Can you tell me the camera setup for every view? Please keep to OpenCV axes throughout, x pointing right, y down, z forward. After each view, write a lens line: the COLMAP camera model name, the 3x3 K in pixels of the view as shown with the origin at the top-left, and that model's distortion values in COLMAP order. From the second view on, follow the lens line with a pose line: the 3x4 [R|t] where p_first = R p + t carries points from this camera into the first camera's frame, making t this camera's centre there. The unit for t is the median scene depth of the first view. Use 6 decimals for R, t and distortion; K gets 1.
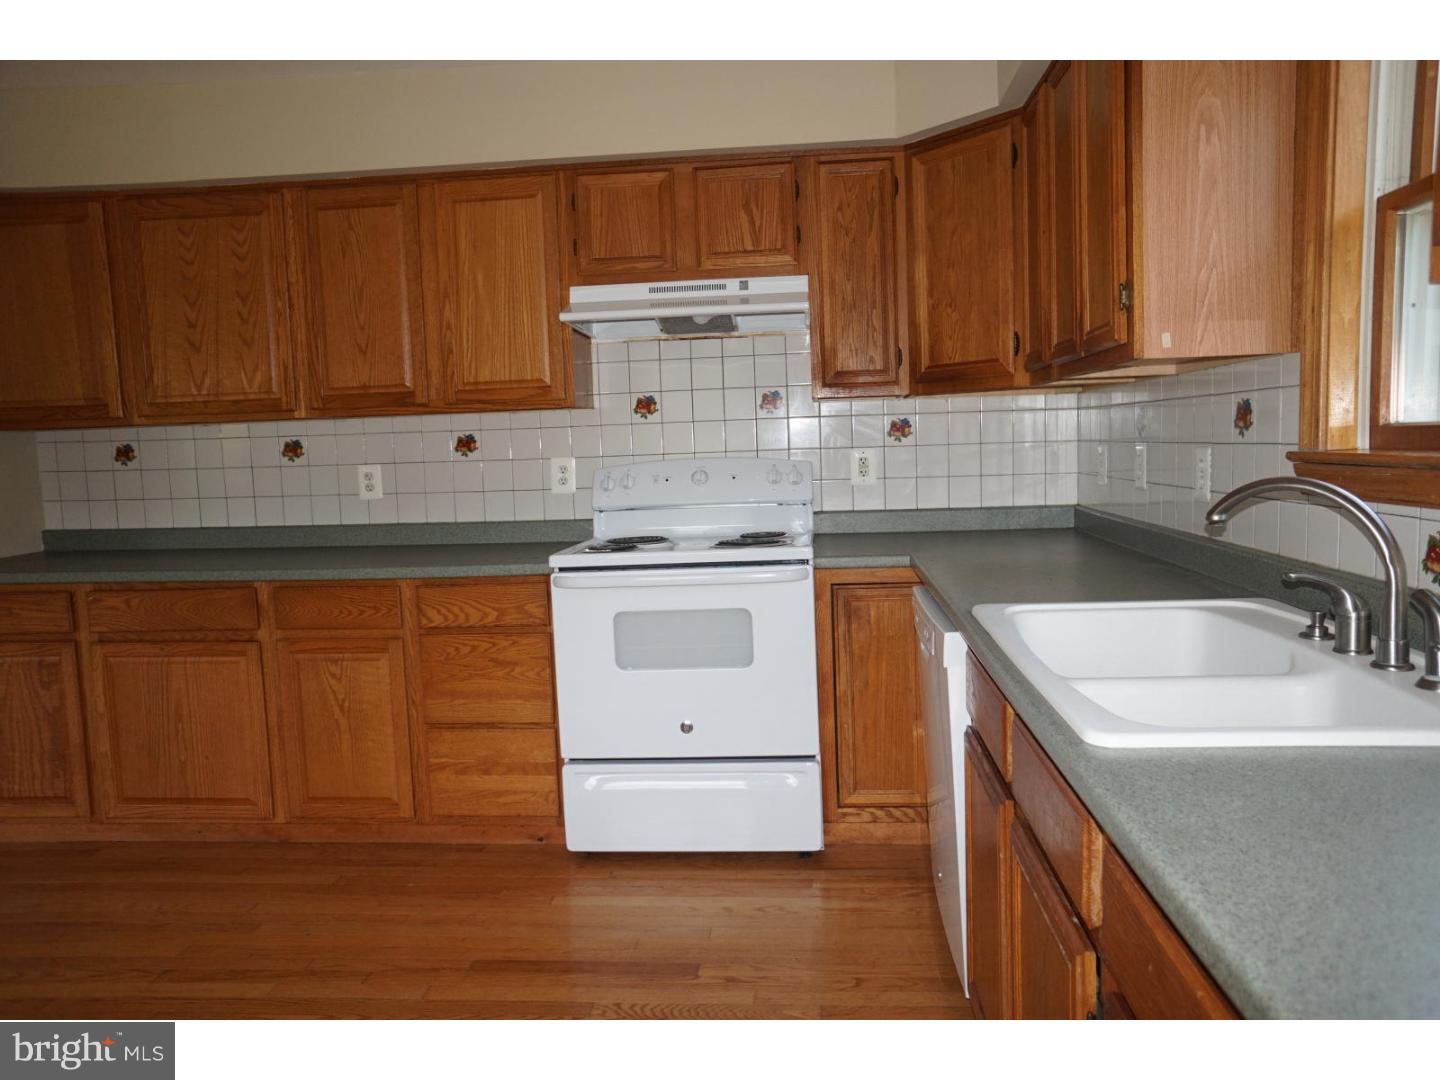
lens RADIAL K [[977.0, 0, 729.3], [0, 977.0, 536.2], [0, 0, 1]] dist [-0.068584, 0.089720]
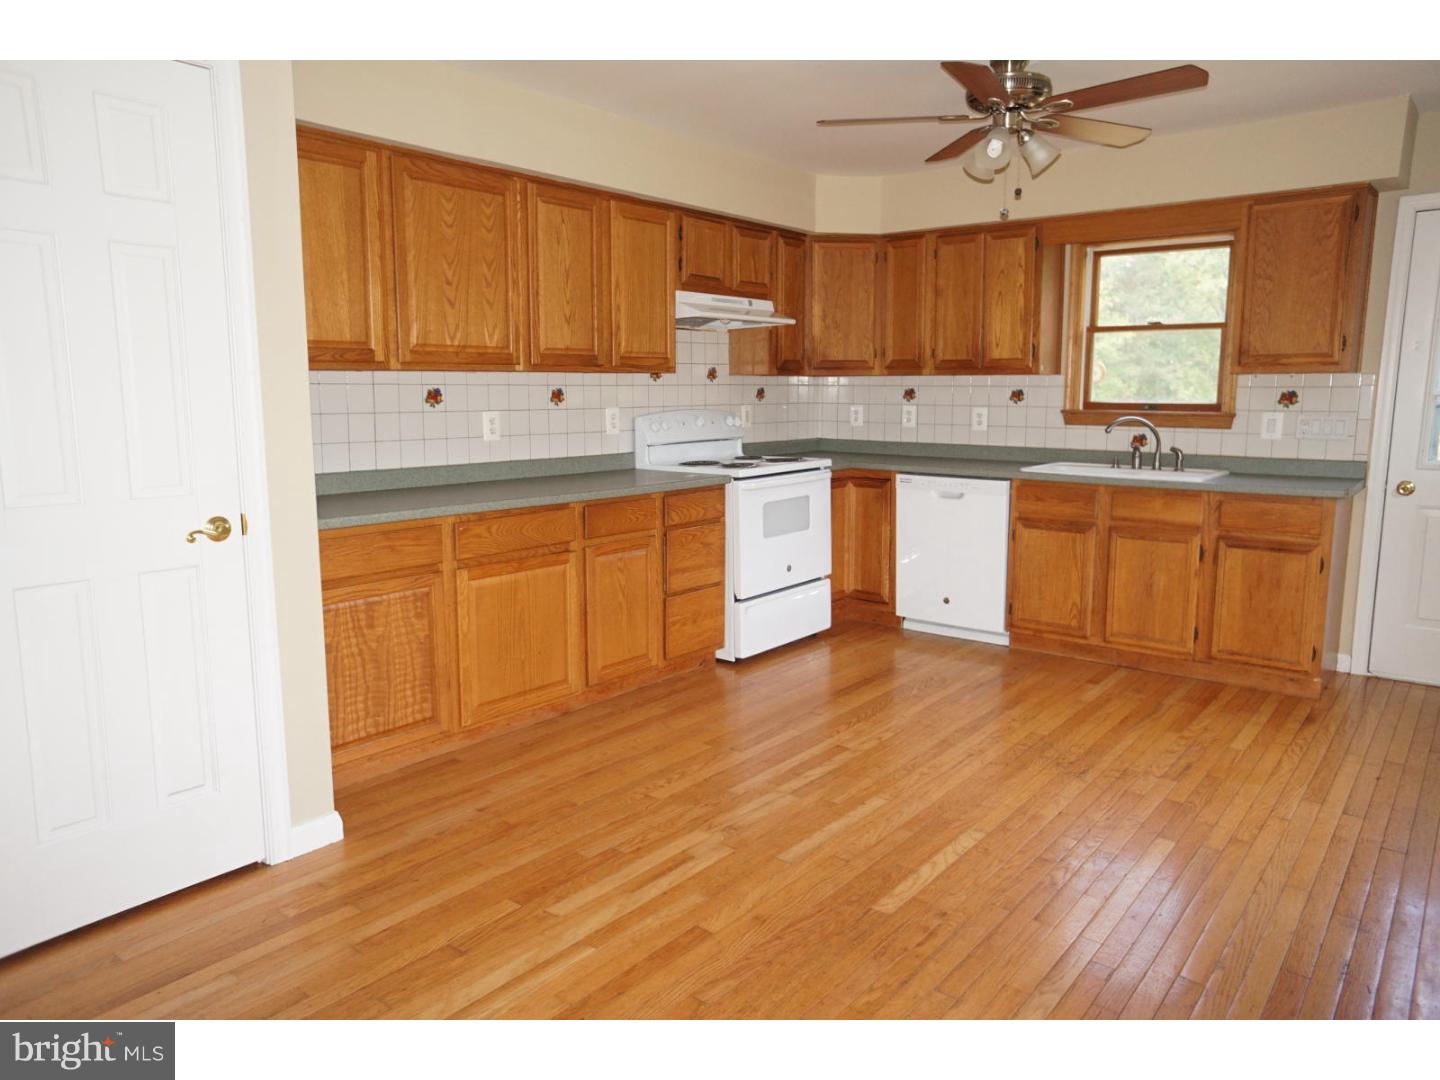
lens RADIAL K [[977.0, 0, 729.3], [0, 977.0, 536.2], [0, 0, 1]] dist [-0.068584, 0.089720]
pose [[0.555825, -0.092718, 0.826113, -1.377030], [0.064956, 0.995566, 0.068033, 0.016976], [-0.828758, 0.015846, 0.559383, 0.122504]]
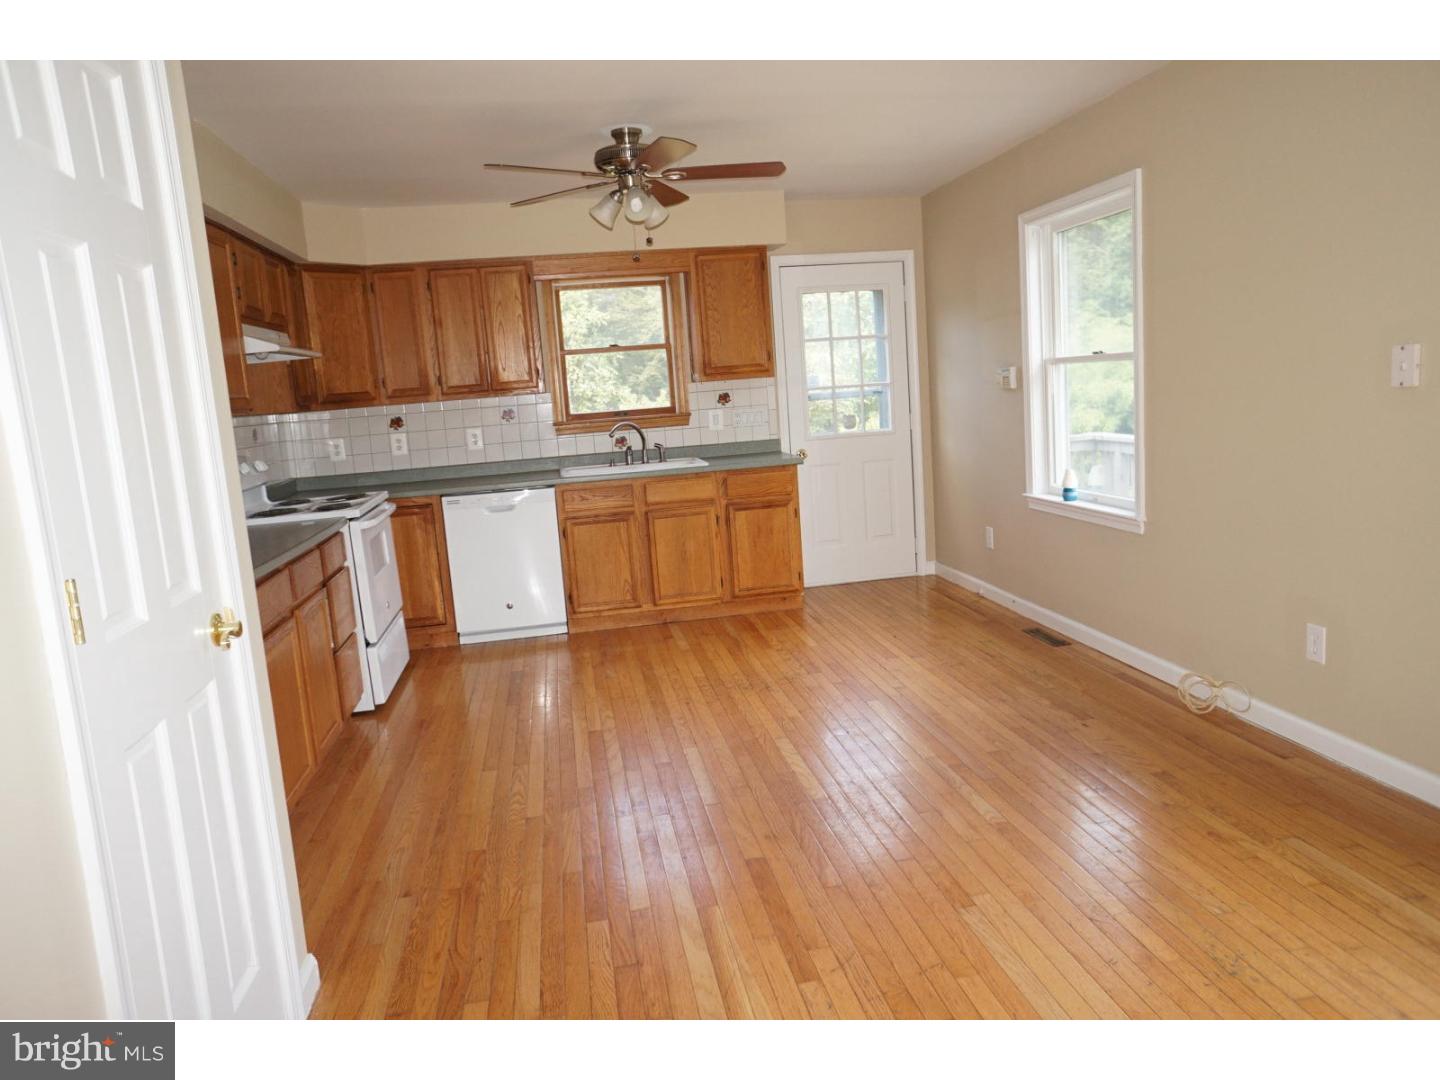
lens RADIAL K [[977.0, 0, 729.3], [0, 977.0, 536.2], [0, 0, 1]] dist [-0.068584, 0.089720]
pose [[-0.251576, -0.098649, 0.962797, -1.619563], [0.175221, 0.973711, 0.145551, -0.050991], [-0.951844, 0.205319, -0.227677, 0.736099]]
